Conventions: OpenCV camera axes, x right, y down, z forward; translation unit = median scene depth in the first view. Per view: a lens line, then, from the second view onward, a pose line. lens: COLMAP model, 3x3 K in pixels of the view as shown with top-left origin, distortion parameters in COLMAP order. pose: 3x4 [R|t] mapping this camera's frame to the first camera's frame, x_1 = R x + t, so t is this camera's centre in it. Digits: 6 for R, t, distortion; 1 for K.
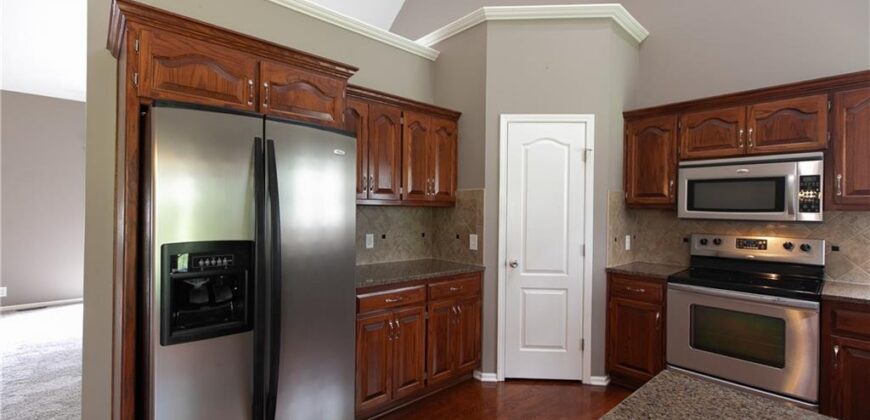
lens RADIAL K [[383.1, 0, 435.0], [0, 383.1, 210.0], [0, 0, 1]] dist [-0.000517, -0.000153]
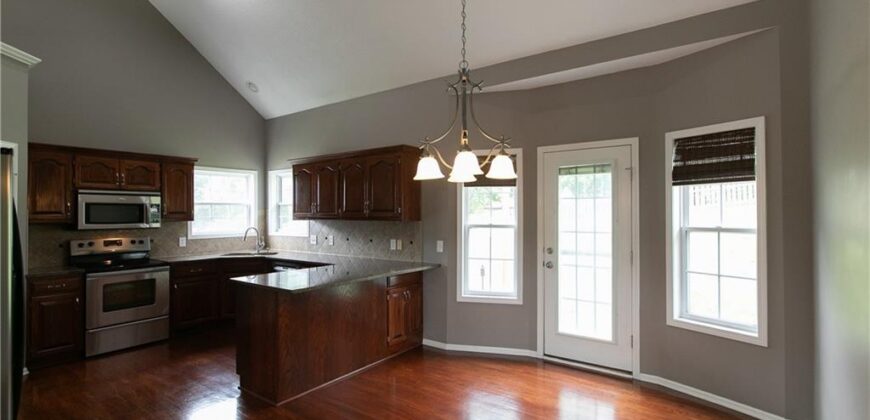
lens RADIAL K [[408.5, 0, 435.0], [0, 408.5, 210.0], [0, 0, 1]] dist [0.001856, 0.000208]
pose [[-0.199698, -0.006042, 0.979839, -1.063274], [0.004628, 0.999964, 0.007110, -0.053280], [-0.979847, 0.005954, -0.199662, 0.014568]]
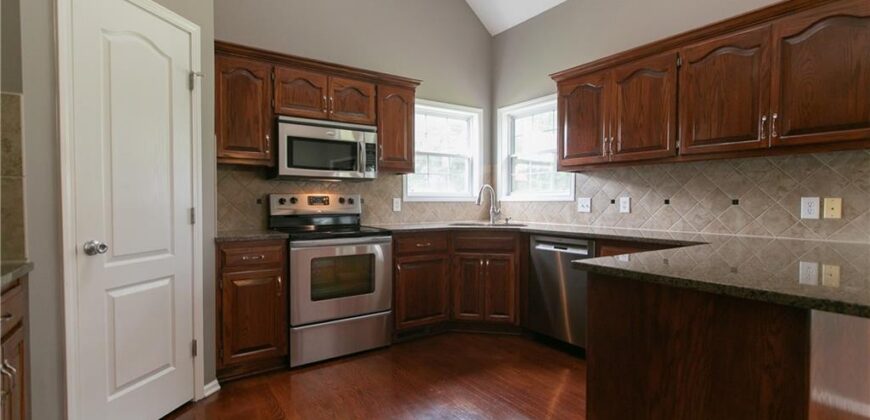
lens RADIAL K [[408.5, 0, 435.0], [0, 408.5, 210.0], [0, 0, 1]] dist [0.001856, 0.000208]
pose [[0.139585, -0.035692, 0.989567, -0.304129], [0.002824, 0.999360, 0.035646, 0.069914], [-0.990206, -0.002181, 0.139597, 0.461329]]
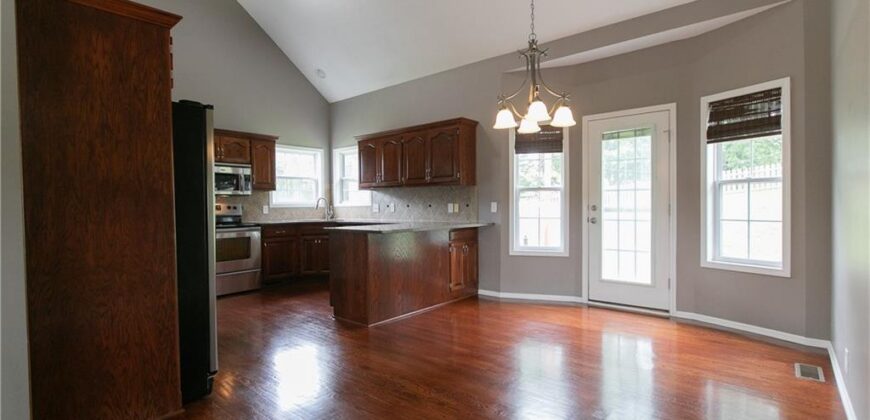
lens RADIAL K [[409.9, 0, 435.0], [0, 409.9, 210.0], [0, 0, 1]] dist [0.000043, -0.000121]
pose [[-0.126253, -0.023538, 0.991719, -1.260037], [0.012024, 0.999609, 0.025256, 0.057621], [-0.991925, 0.015113, -0.125921, 0.156436]]
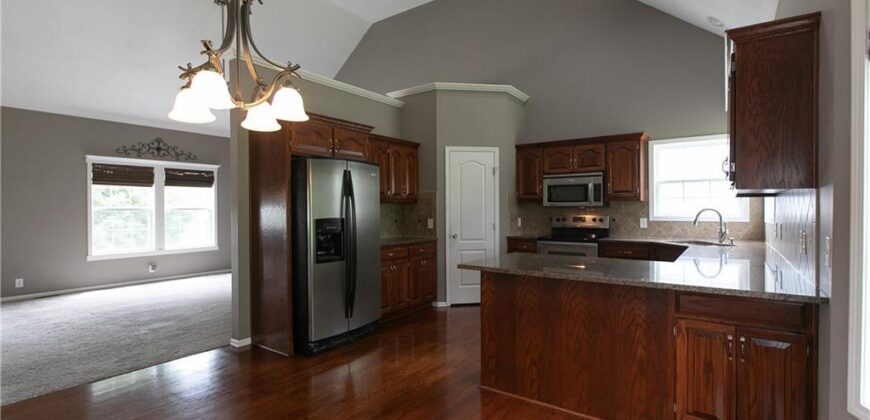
lens RADIAL K [[408.5, 0, 435.0], [0, 408.5, 210.0], [0, 0, 1]] dist [0.001856, 0.000208]
pose [[0.978186, -0.019499, 0.206814, -0.254642], [0.018924, 0.999810, 0.004756, 0.018371], [-0.206867, -0.000738, 0.978369, -0.753700]]
